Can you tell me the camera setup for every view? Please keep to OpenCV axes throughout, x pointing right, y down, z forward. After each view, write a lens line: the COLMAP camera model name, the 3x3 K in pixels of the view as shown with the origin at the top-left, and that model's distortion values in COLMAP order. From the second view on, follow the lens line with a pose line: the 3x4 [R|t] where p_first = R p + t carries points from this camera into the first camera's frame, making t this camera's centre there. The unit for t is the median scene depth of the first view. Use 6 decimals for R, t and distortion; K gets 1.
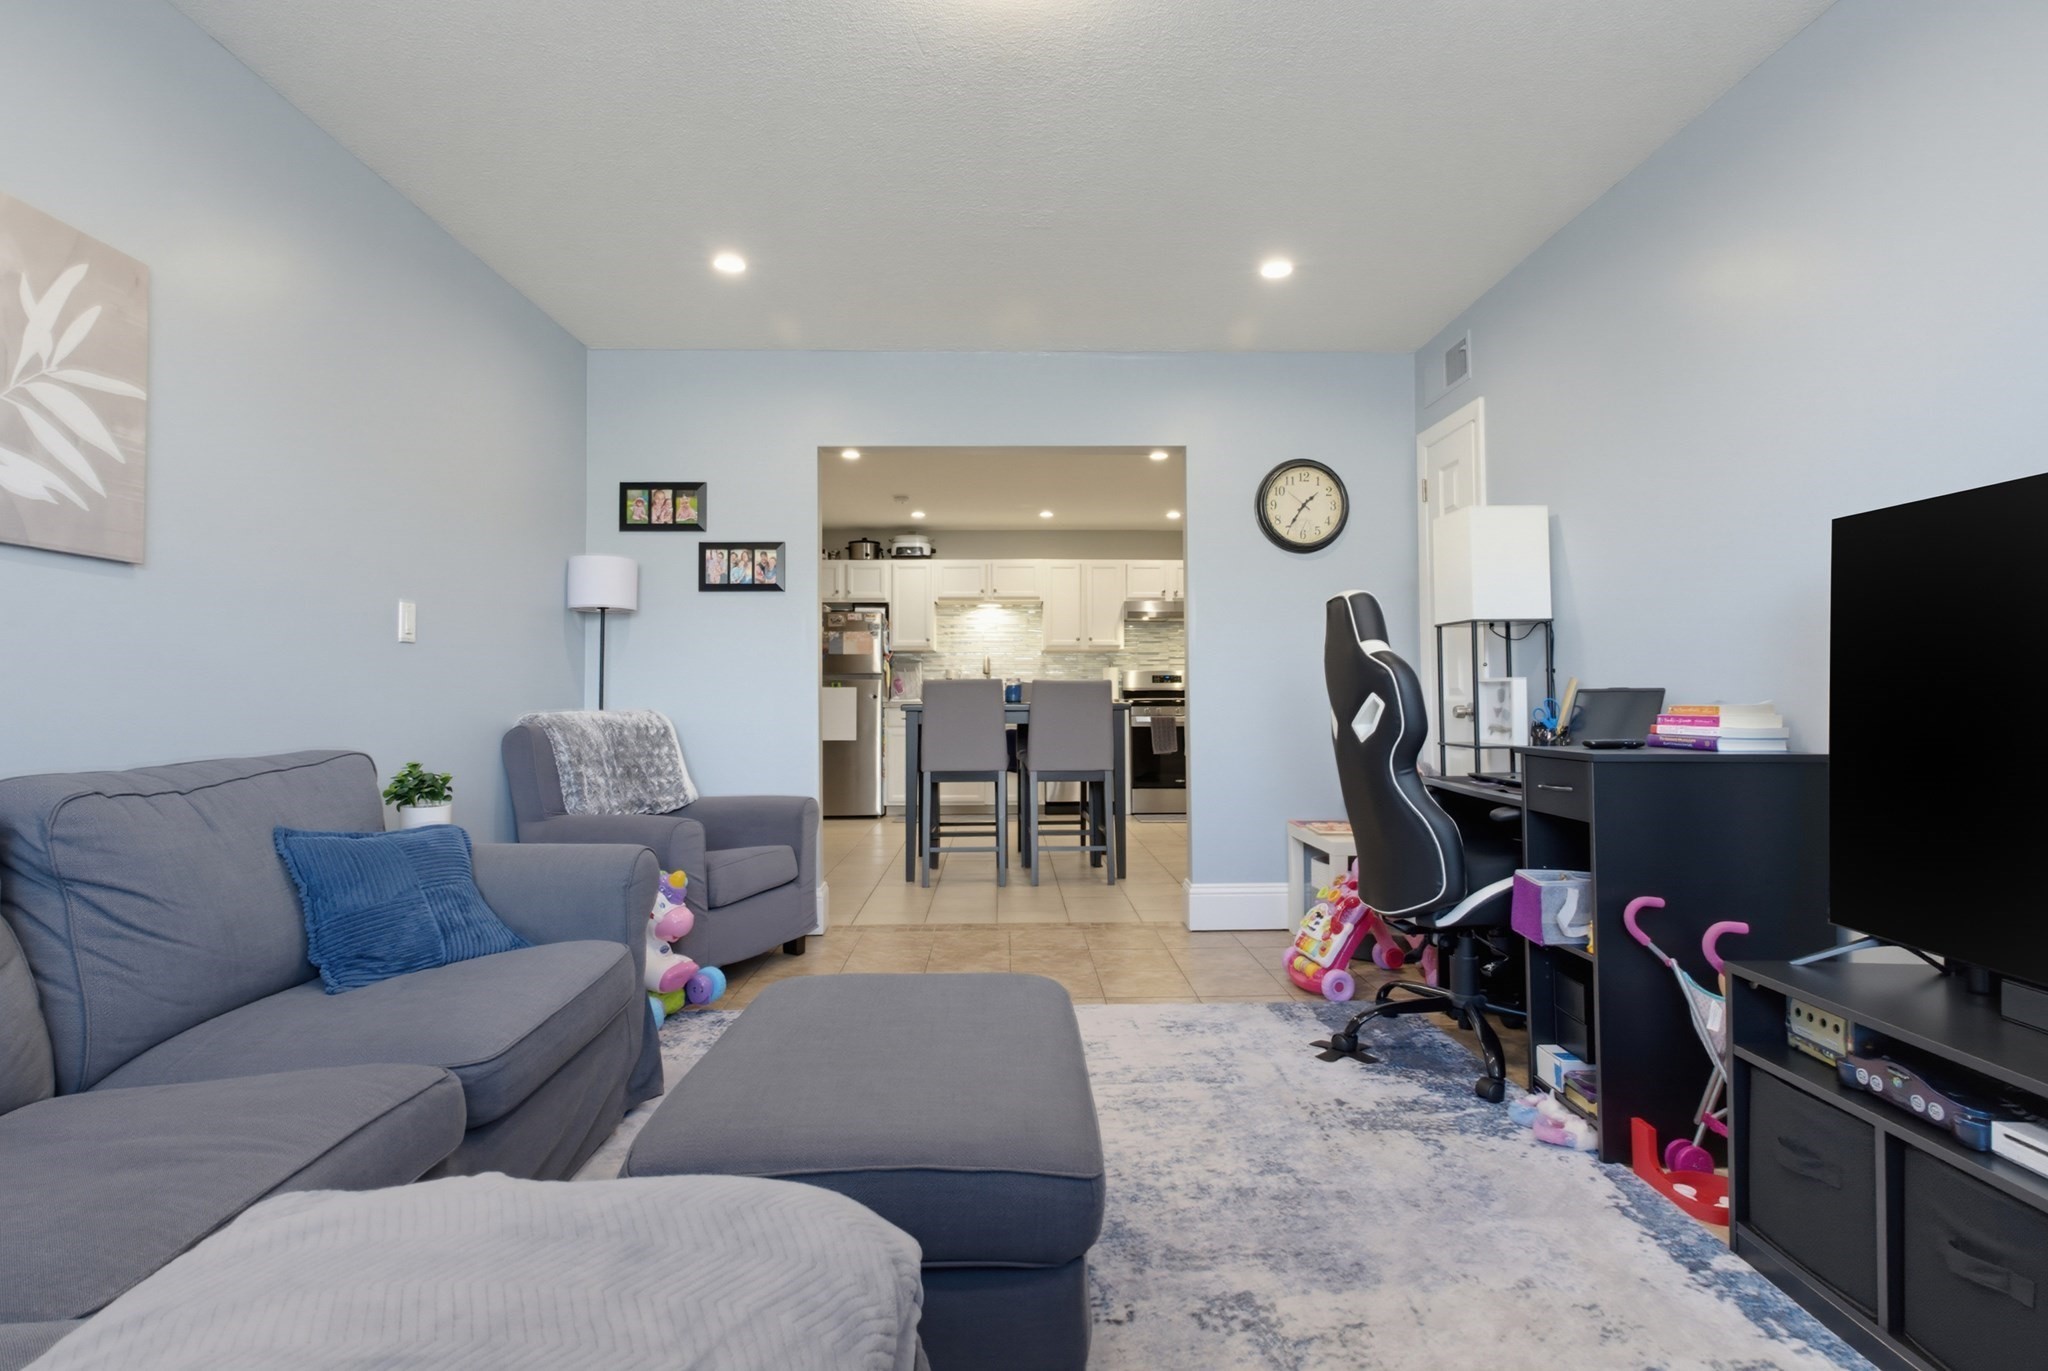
lens RADIAL K [[986.8, 0, 1041.6], [0, 986.8, 658.5], [0, 0, 1]] dist [0.017392, -0.004737]
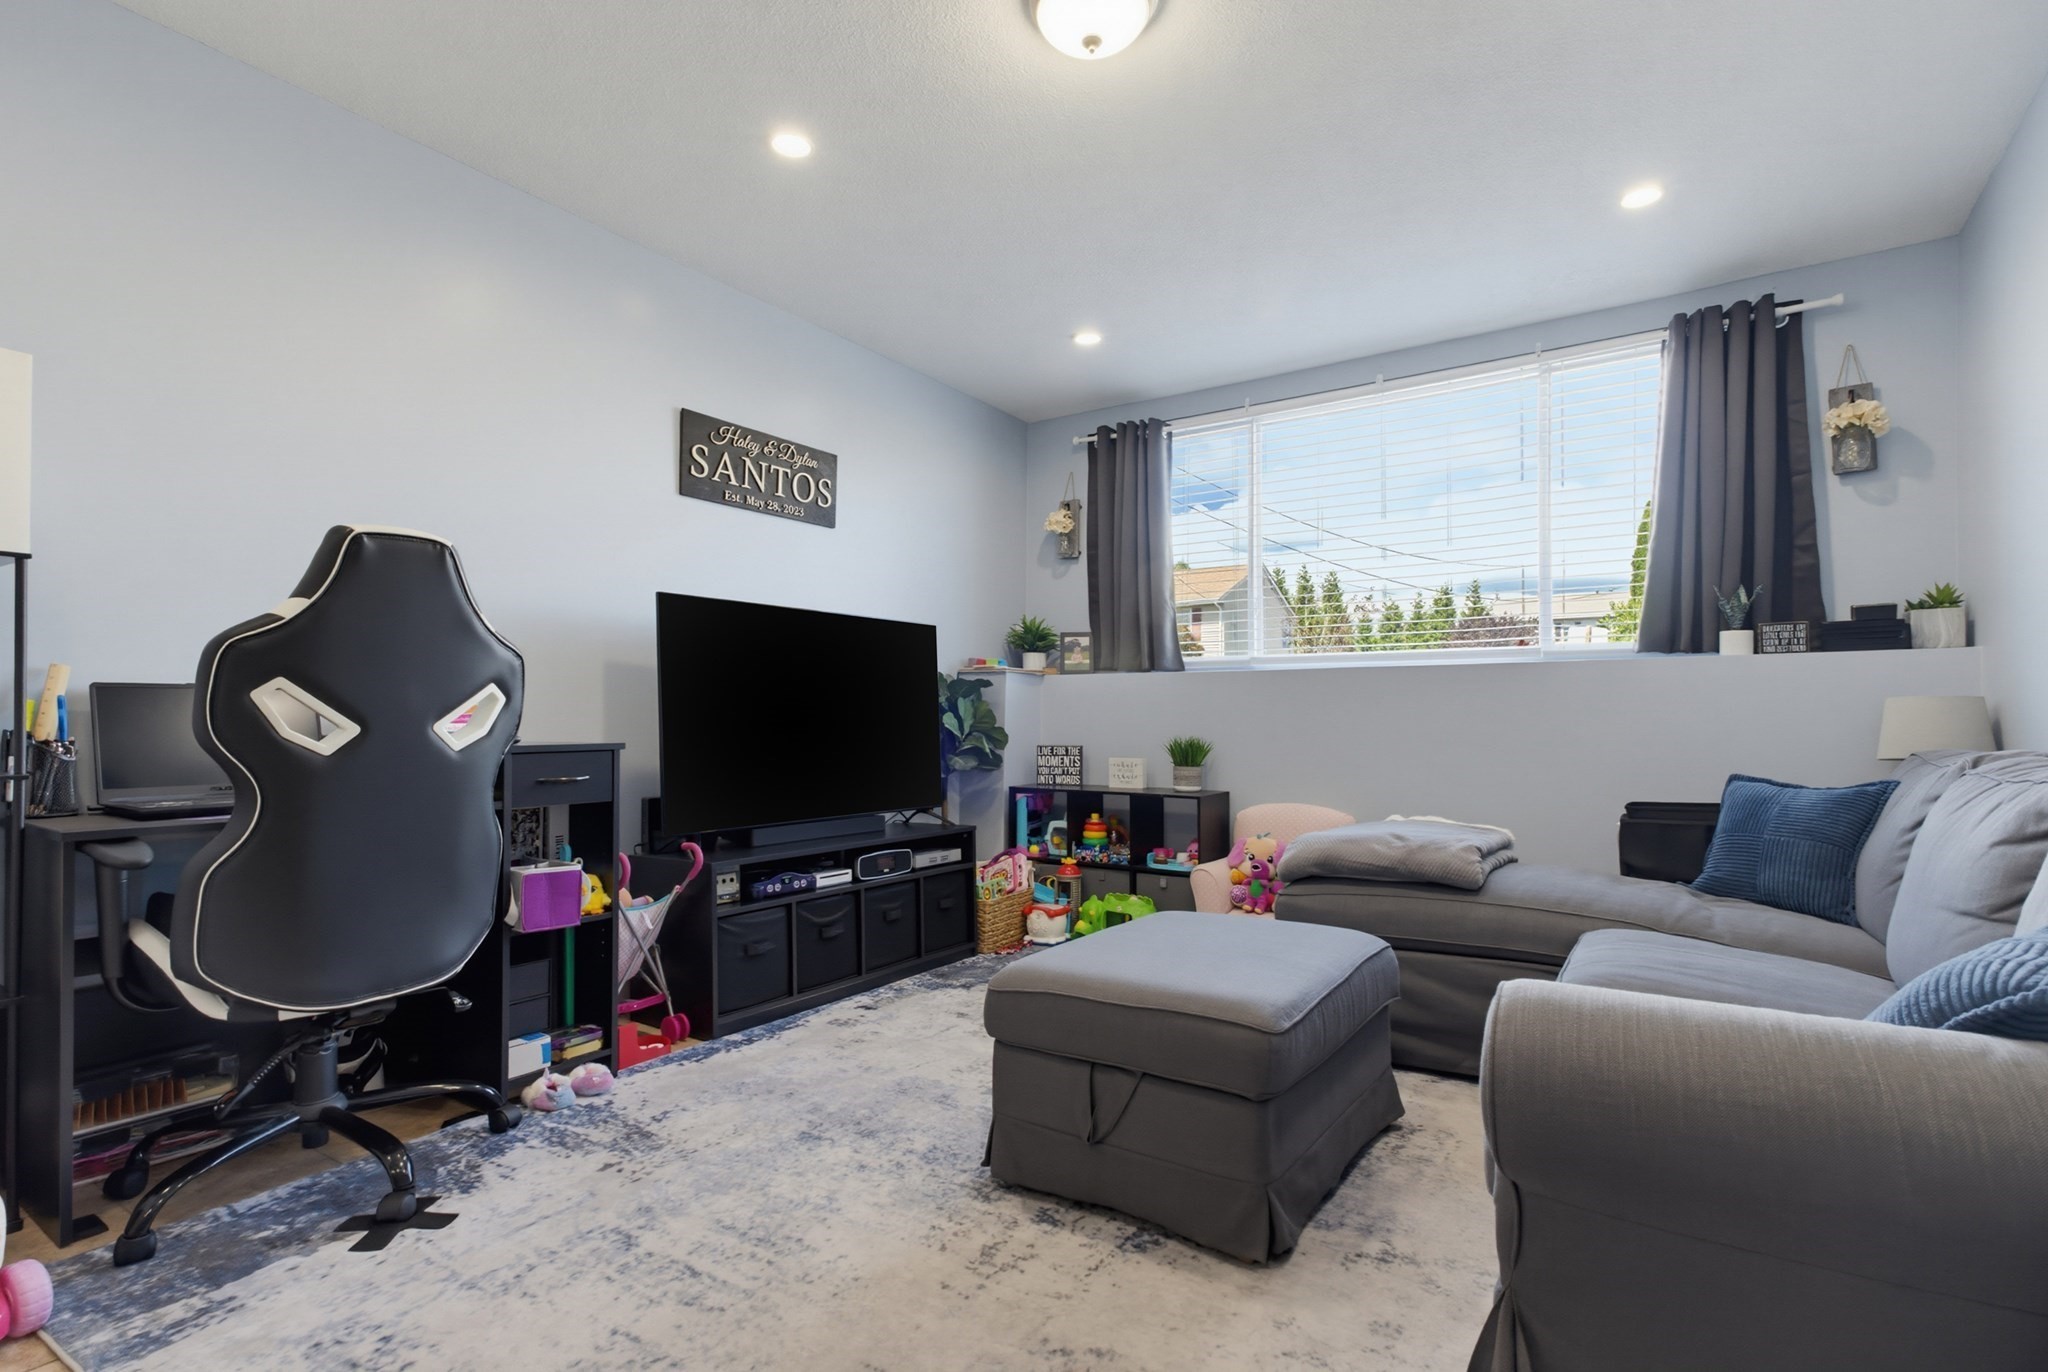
lens RADIAL K [[986.8, 0, 1039.8], [0, 986.8, 701.4], [0, 0, 1]] dist [0.017392, -0.004737]
pose [[-0.815687, 0.015906, 0.578274, -0.367707], [-0.016866, 0.998543, -0.051256, 0.064809], [-0.578247, -0.051562, -0.814231, 1.106399]]
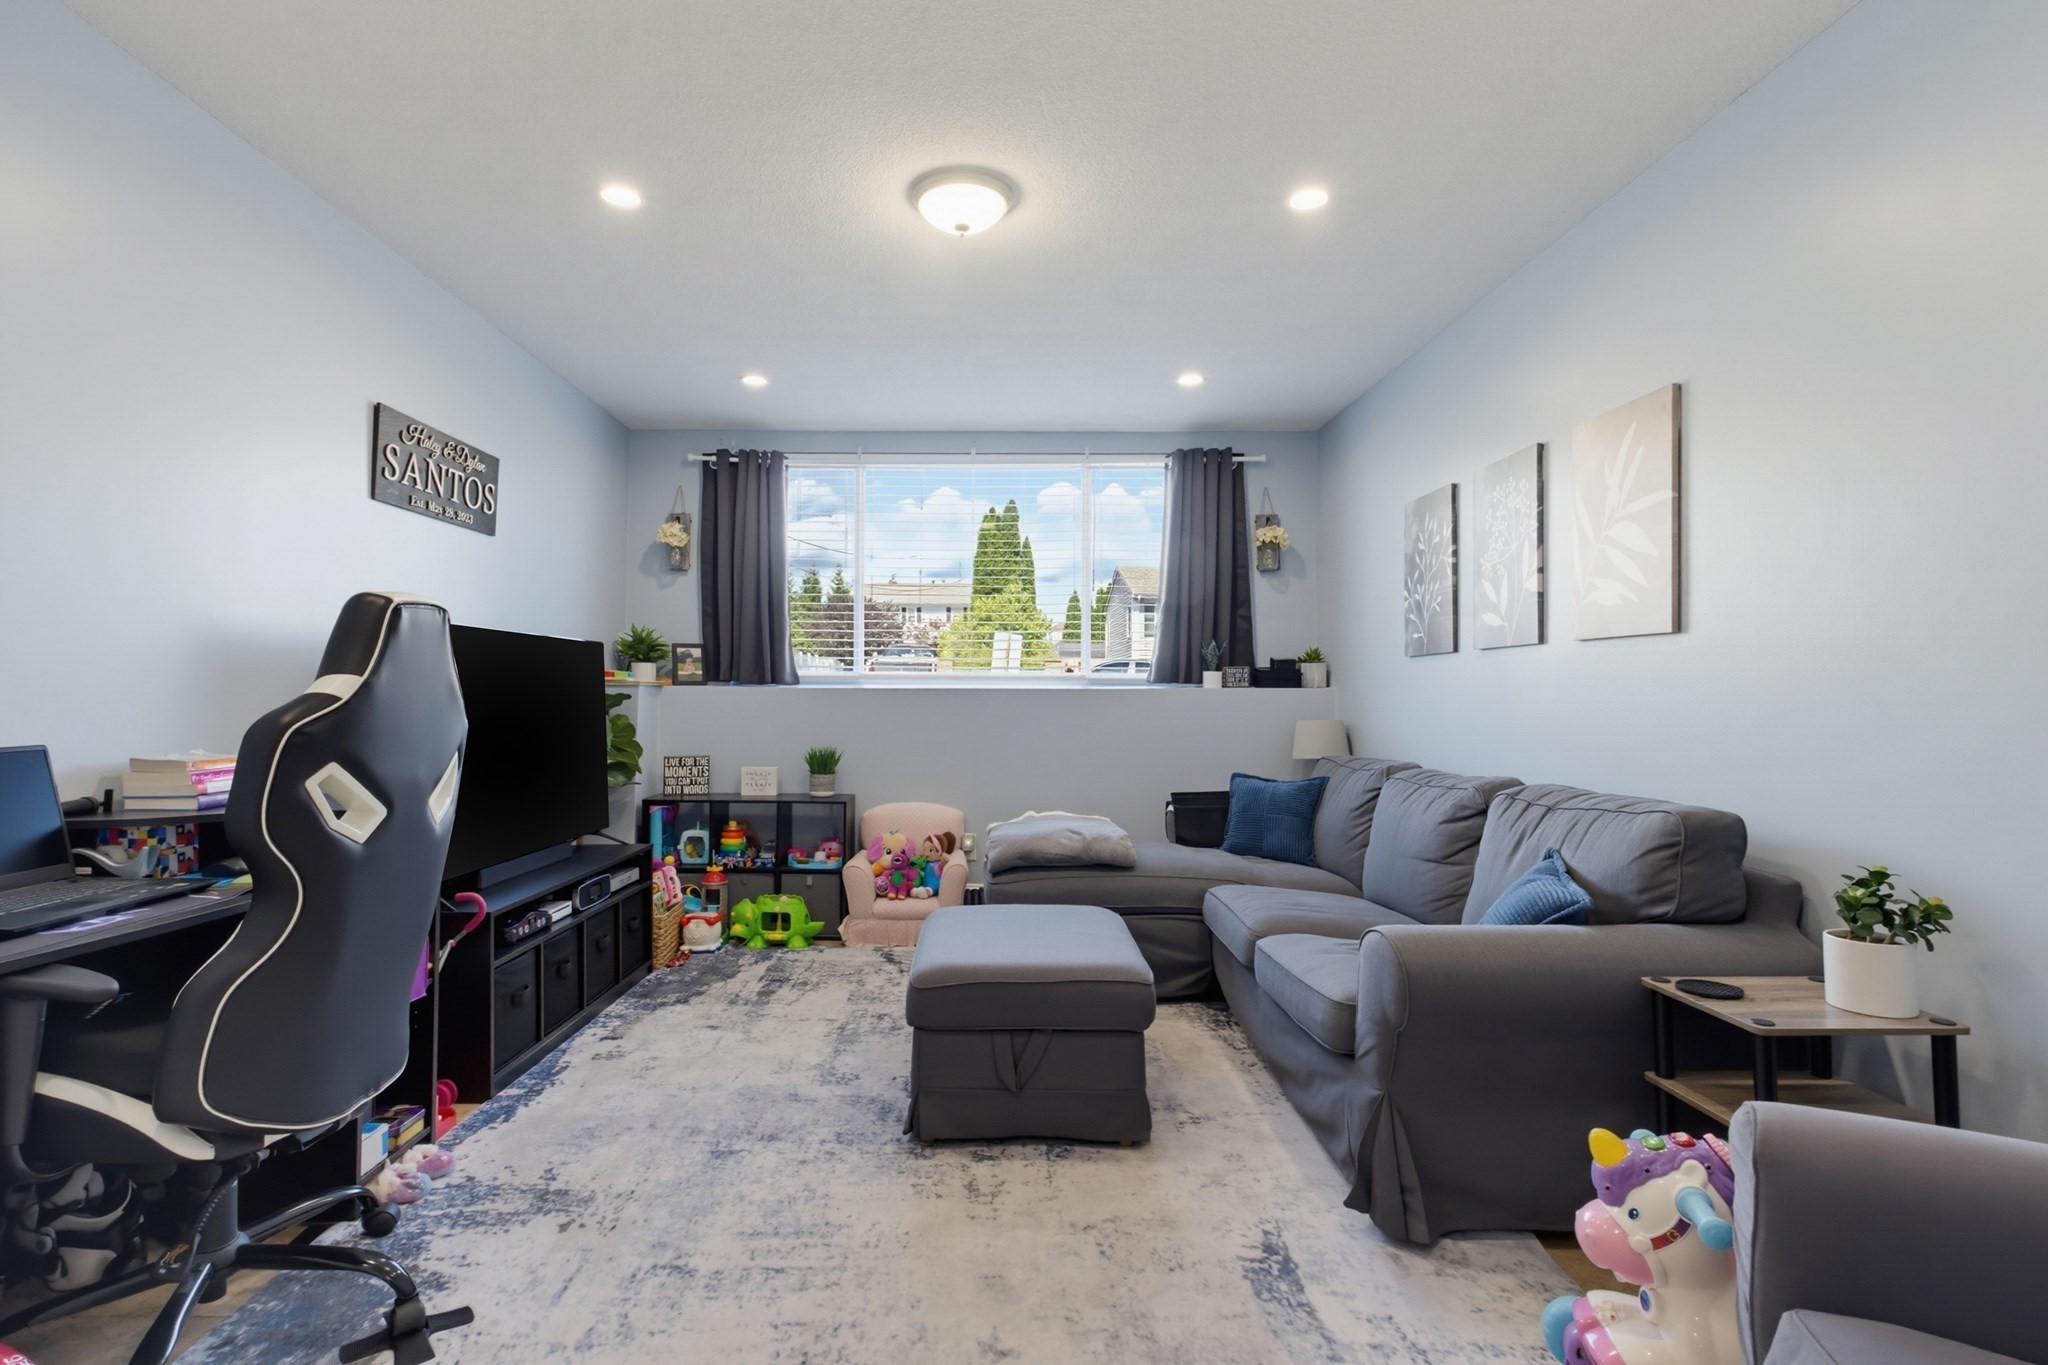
lens RADIAL K [[986.8, 0, 990.5], [0, 986.8, 666.3], [0, 0, 1]] dist [0.017392, -0.004737]
pose [[-0.999323, 0.001437, 0.036775, -0.071760], [-0.000934, 0.997925, -0.064373, 0.015663], [-0.036791, -0.064363, -0.997248, 1.382098]]
